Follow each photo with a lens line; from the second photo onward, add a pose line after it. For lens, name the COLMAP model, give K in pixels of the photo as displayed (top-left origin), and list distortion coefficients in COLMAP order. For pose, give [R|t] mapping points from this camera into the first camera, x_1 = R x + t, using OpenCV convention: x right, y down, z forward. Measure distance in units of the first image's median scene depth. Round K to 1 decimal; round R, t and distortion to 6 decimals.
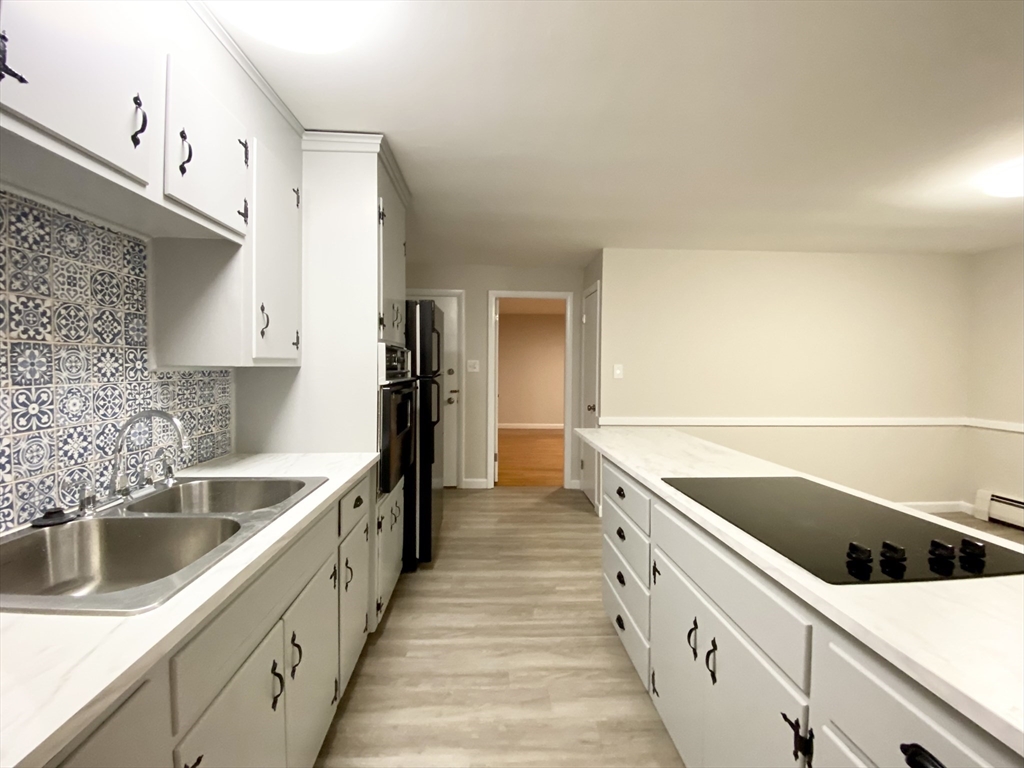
lens RADIAL K [[420.6, 0, 508.9], [0, 420.6, 373.6], [0, 0, 1]] dist [0.030132, -0.021067]
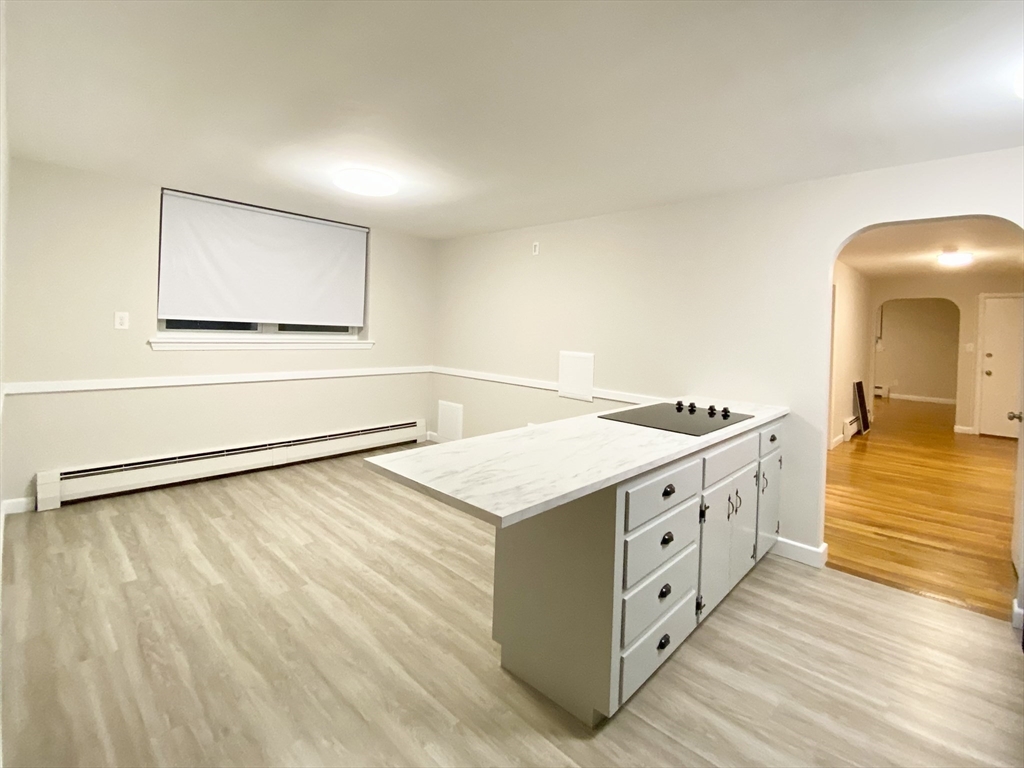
lens RADIAL K [[474.2, 0, 531.1], [0, 474.2, 338.2], [0, 0, 1]] dist [-0.000923, -0.009951]
pose [[-0.696764, -0.045918, 0.715829, -0.306953], [-0.024239, 0.998886, 0.040482, -0.083287], [-0.716890, 0.010855, -0.697101, 2.807654]]
